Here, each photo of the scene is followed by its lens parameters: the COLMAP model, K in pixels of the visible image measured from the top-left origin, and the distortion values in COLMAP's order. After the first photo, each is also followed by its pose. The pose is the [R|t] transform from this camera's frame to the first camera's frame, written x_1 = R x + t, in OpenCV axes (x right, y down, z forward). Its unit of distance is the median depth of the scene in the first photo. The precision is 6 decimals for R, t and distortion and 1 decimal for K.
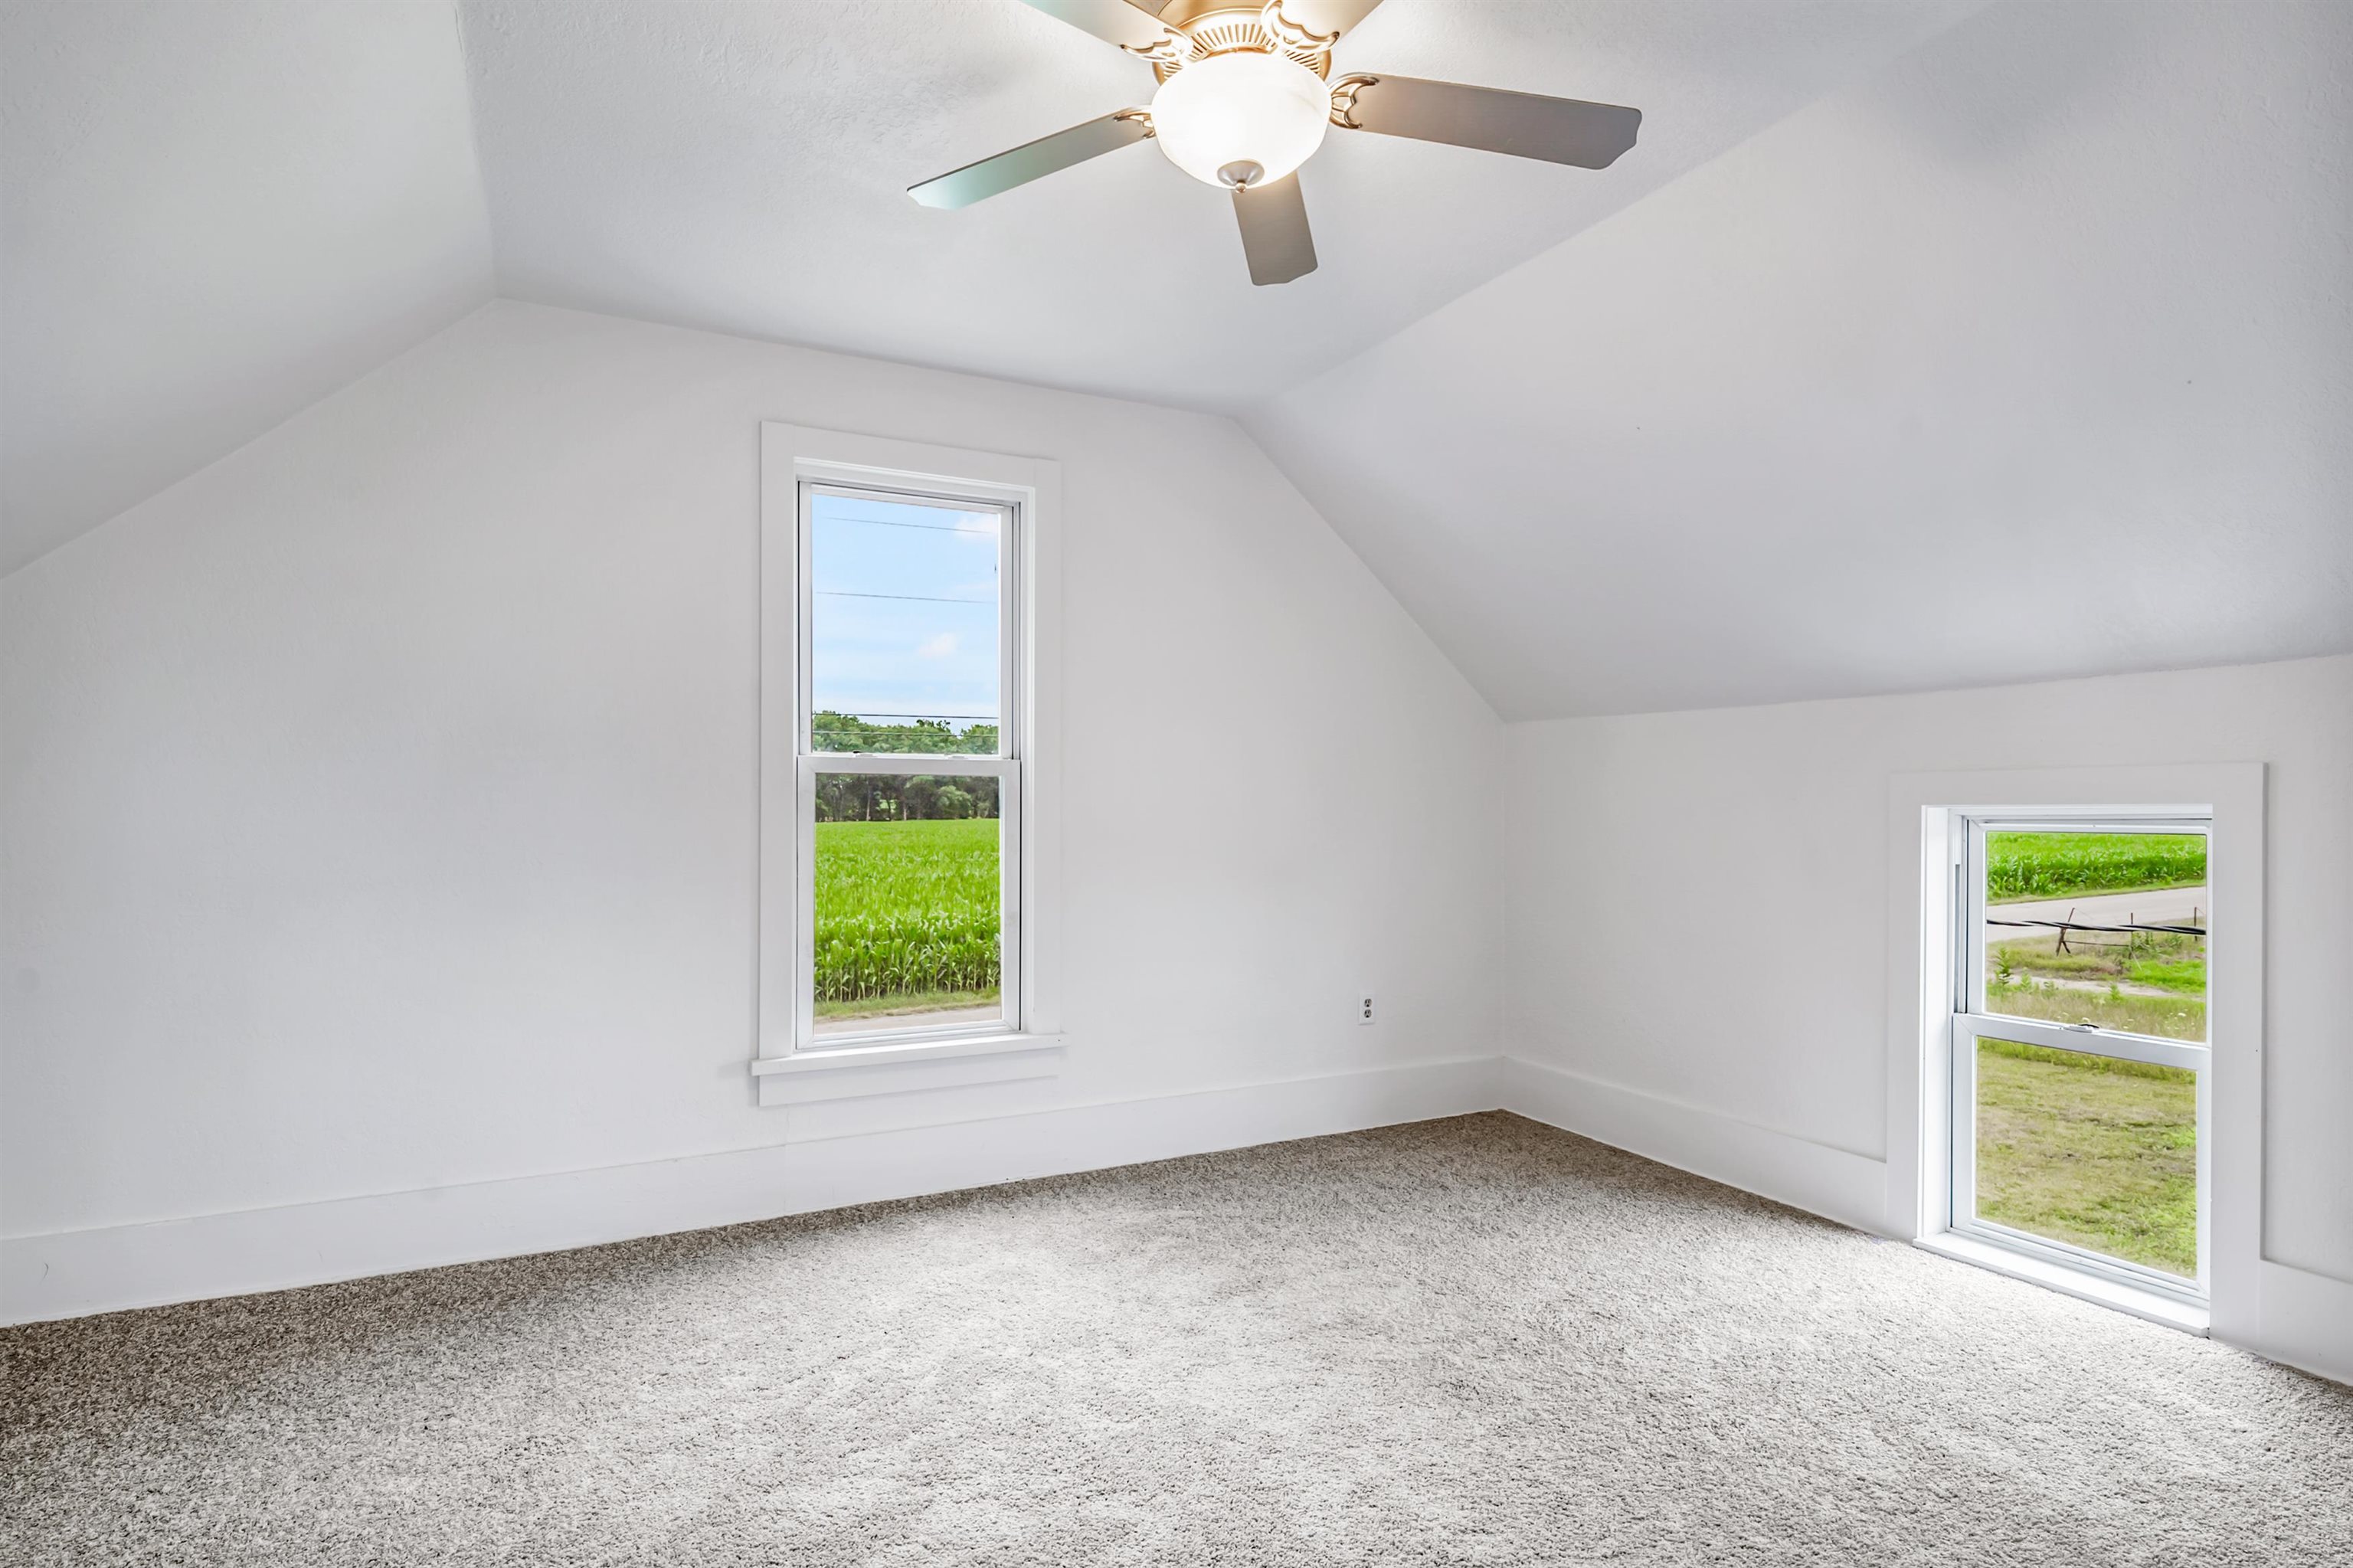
lens RADIAL K [[1173.4, 0, 1176.5], [0, 1173.4, 784.0], [0, 0, 1]] dist [-0.002243, 0.000160]
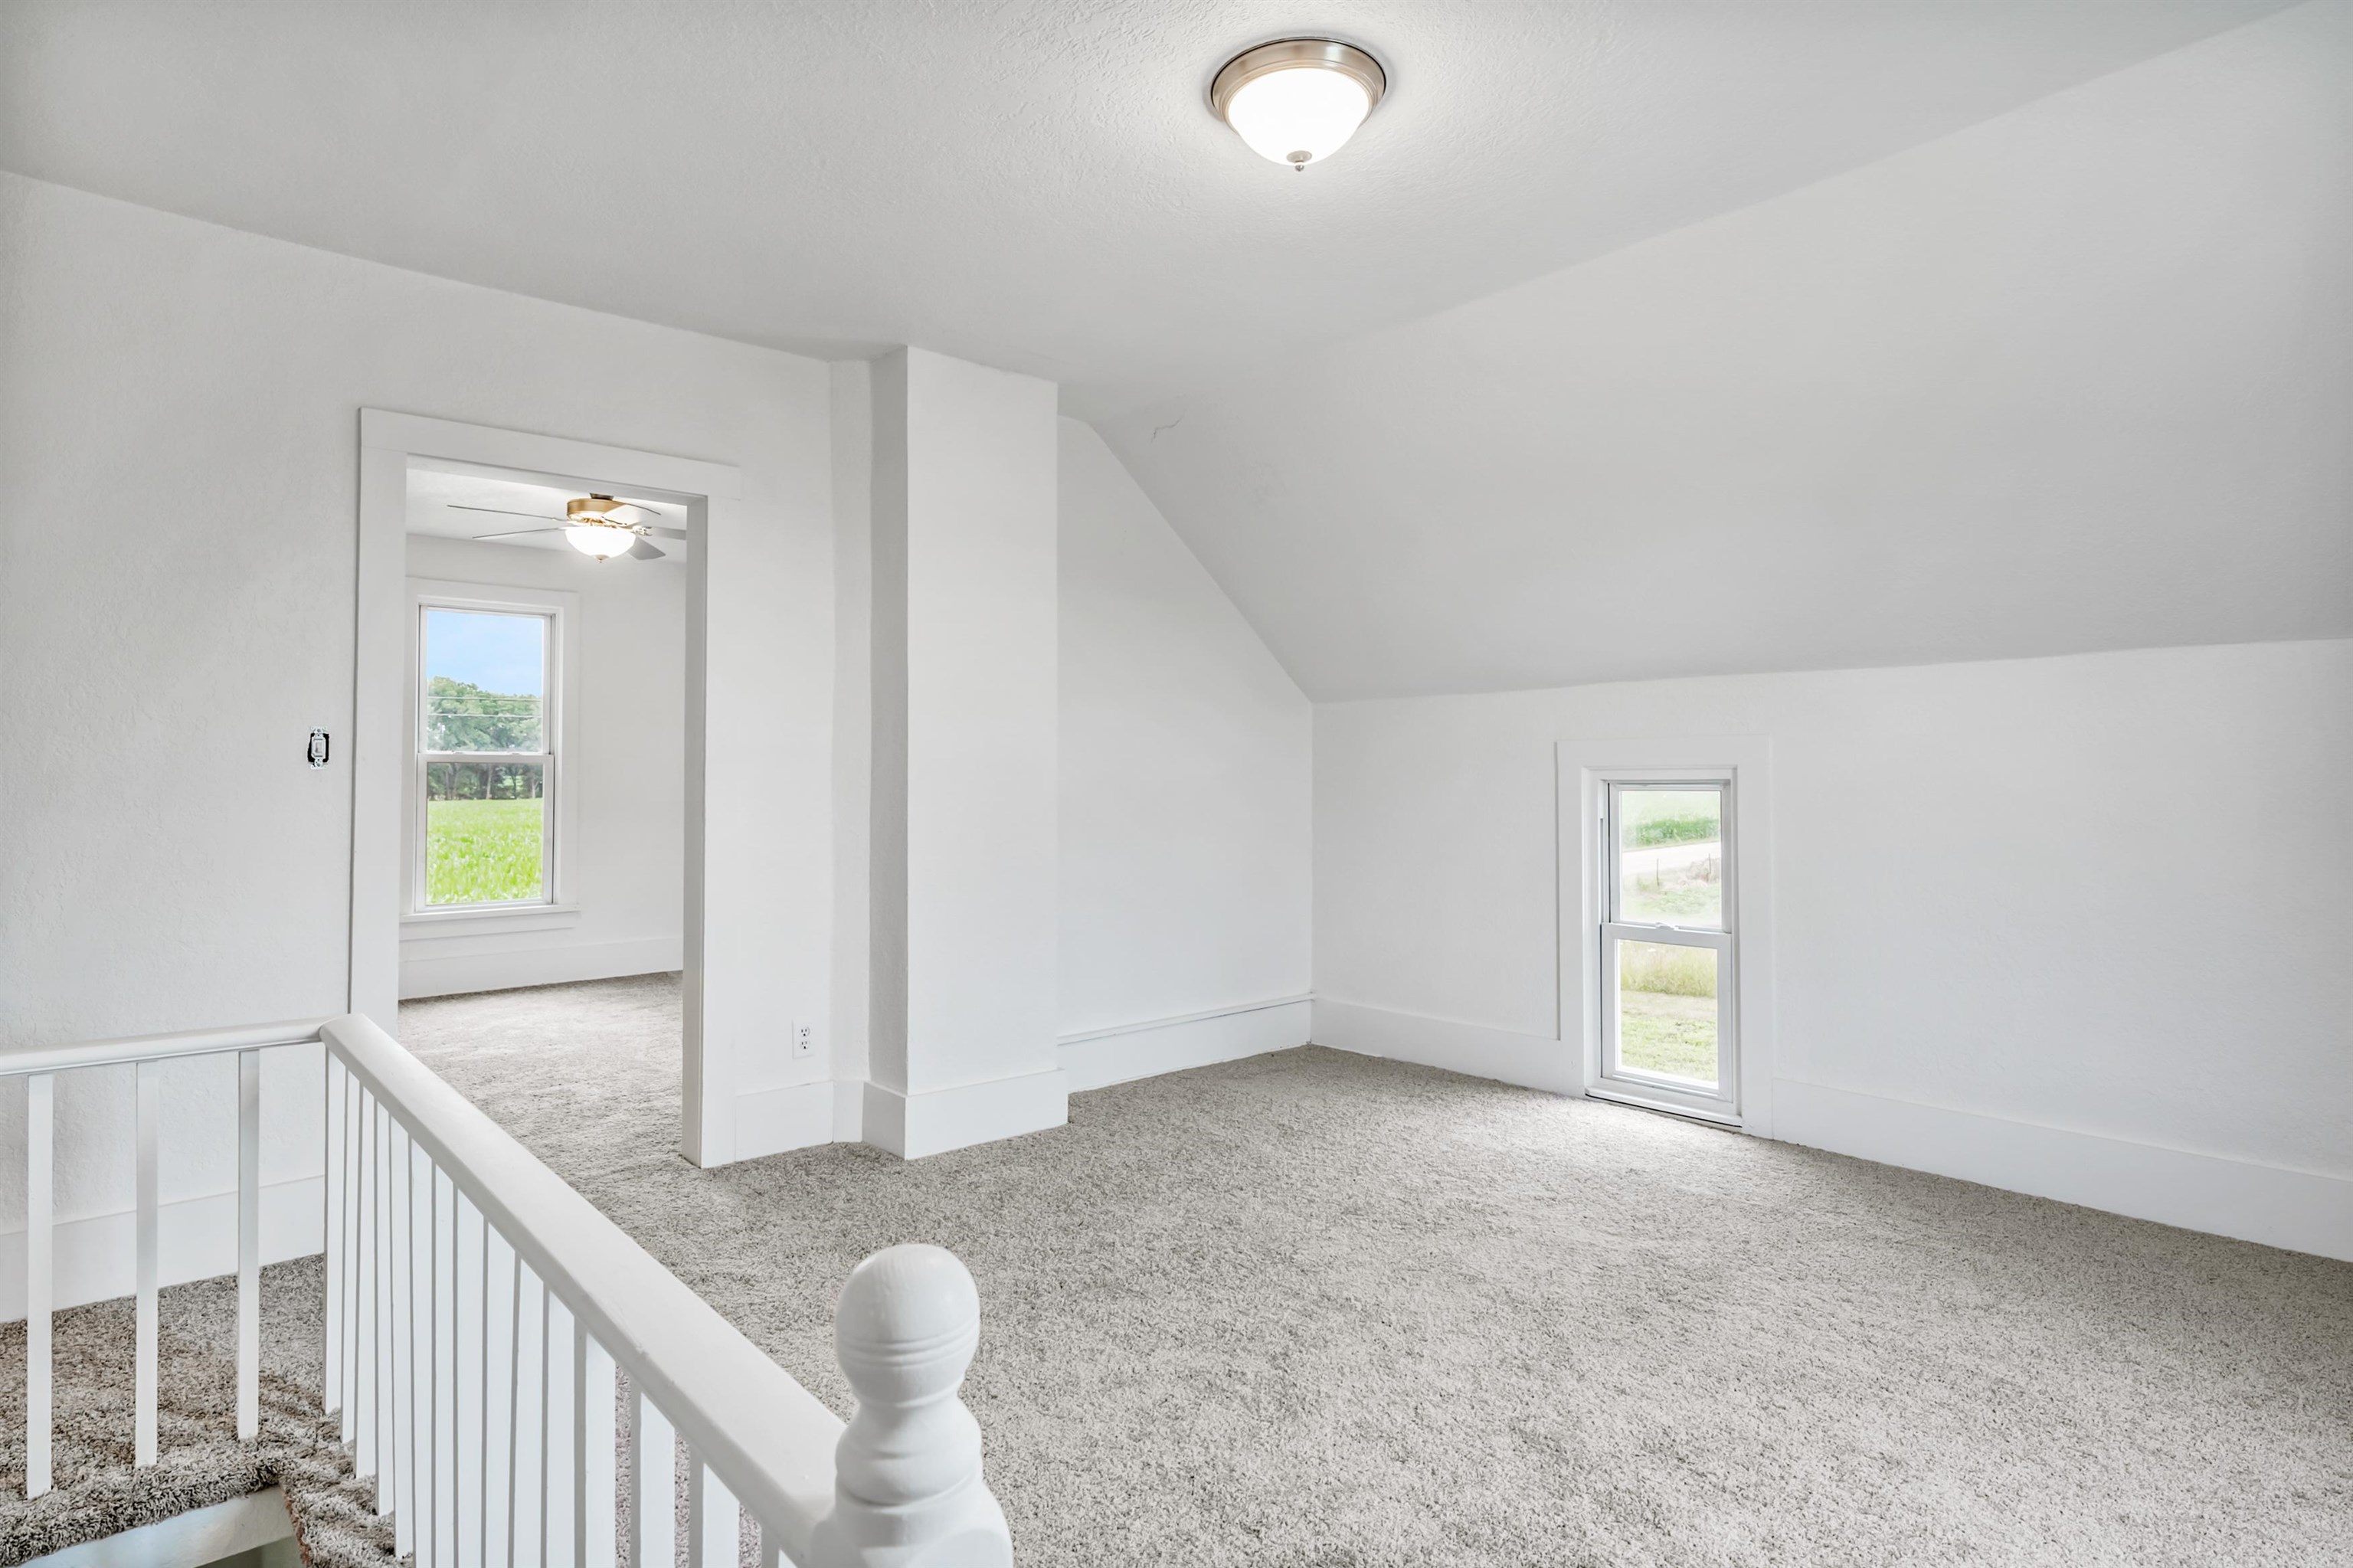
lens RADIAL K [[1230.8, 0, 1176.7], [0, 1230.8, 738.0], [0, 0, 1]] dist [-0.000052, 0.000132]
pose [[0.968716, 0.004577, 0.248128, 0.030769], [-0.000582, 0.999869, -0.016174, -0.001552], [-0.248169, 0.015524, 0.968592, -0.101929]]
